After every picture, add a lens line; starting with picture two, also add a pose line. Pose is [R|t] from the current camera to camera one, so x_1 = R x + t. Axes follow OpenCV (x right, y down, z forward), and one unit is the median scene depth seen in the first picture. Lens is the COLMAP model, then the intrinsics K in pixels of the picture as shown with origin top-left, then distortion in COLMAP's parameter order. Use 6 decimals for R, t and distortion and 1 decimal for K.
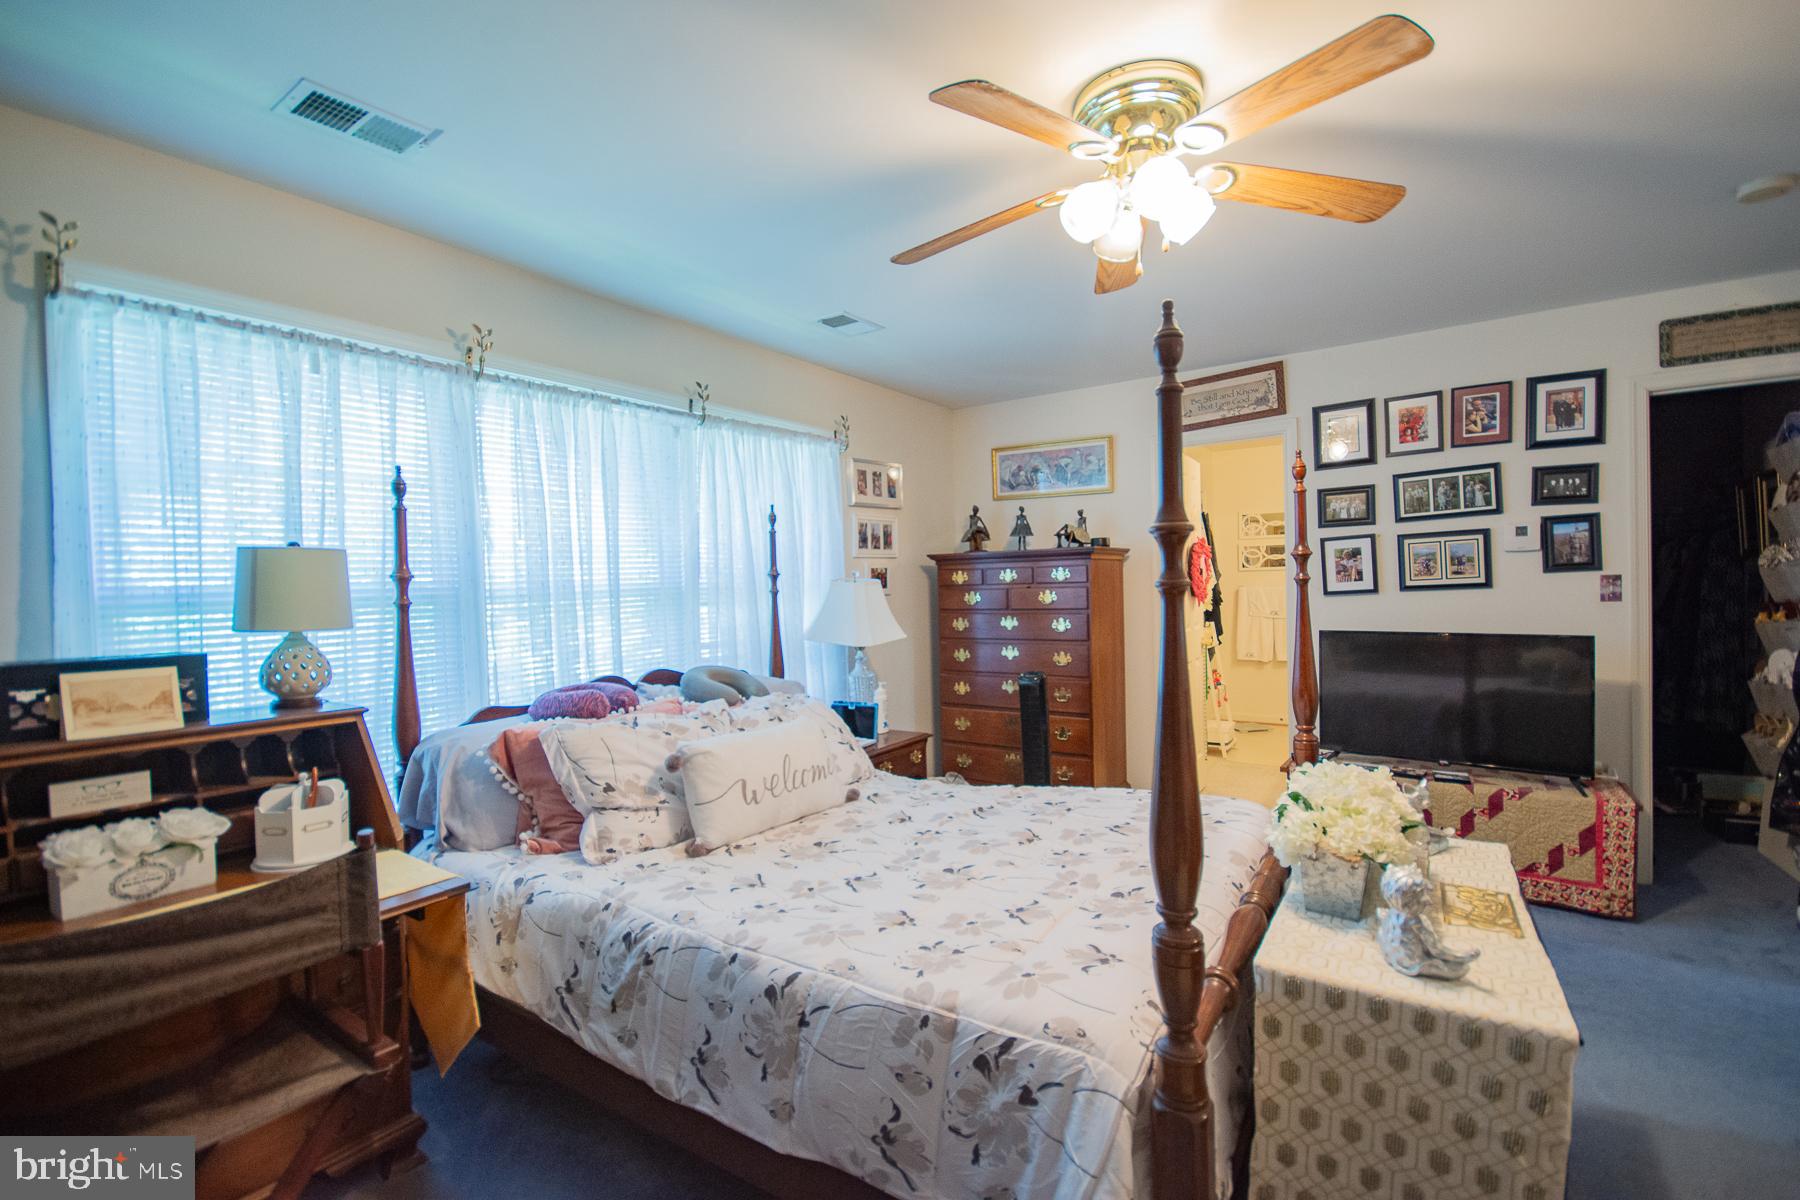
lens RADIAL K [[788.0, 0, 892.7], [0, 788.0, 600.9], [0, 0, 1]] dist [-0.000730, -0.000617]
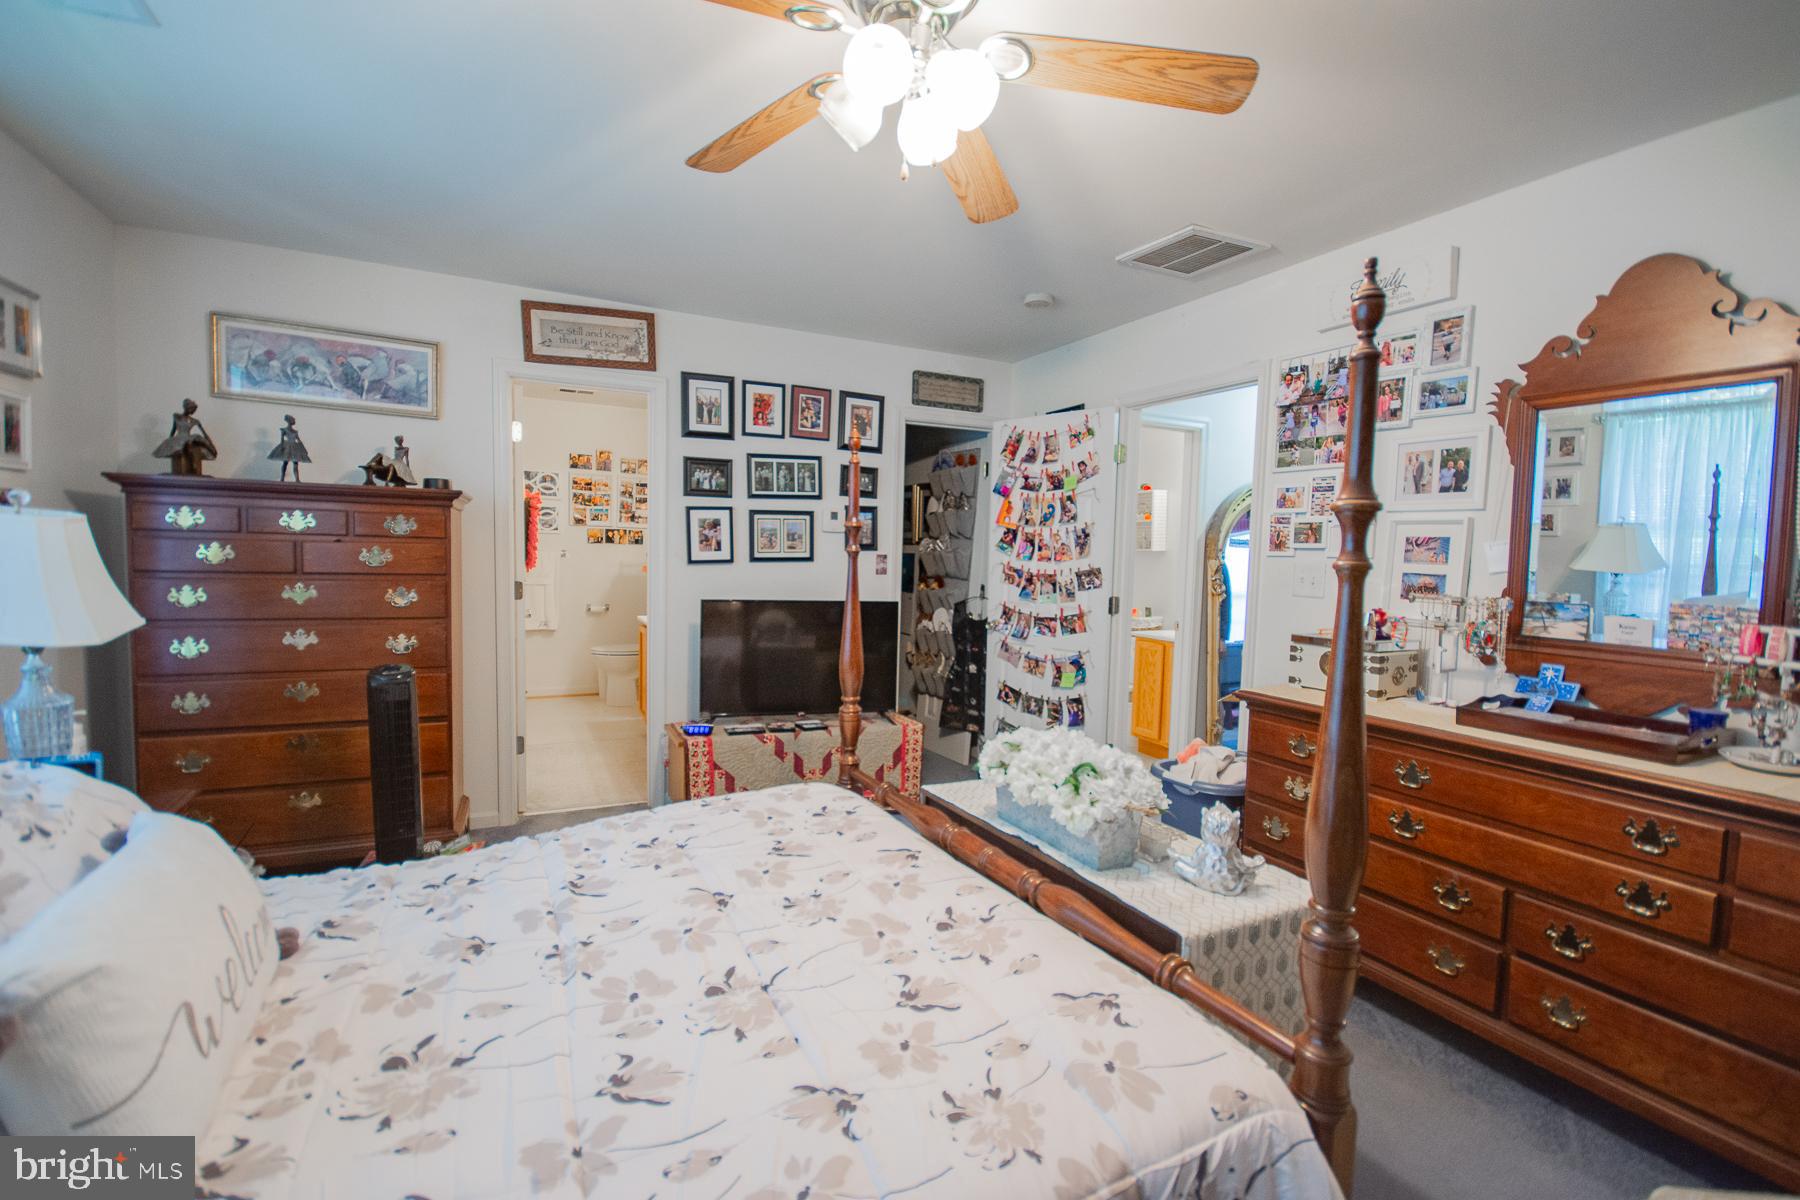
lens RADIAL K [[794.9, 0, 873.2], [0, 794.9, 603.0], [0, 0, 1]] dist [-0.001832, 0.000073]
pose [[0.487762, -0.019091, 0.872768, -0.230233], [-0.024330, 0.999075, 0.035451, 0.000926], [-0.872637, -0.038526, 0.486847, 0.320247]]
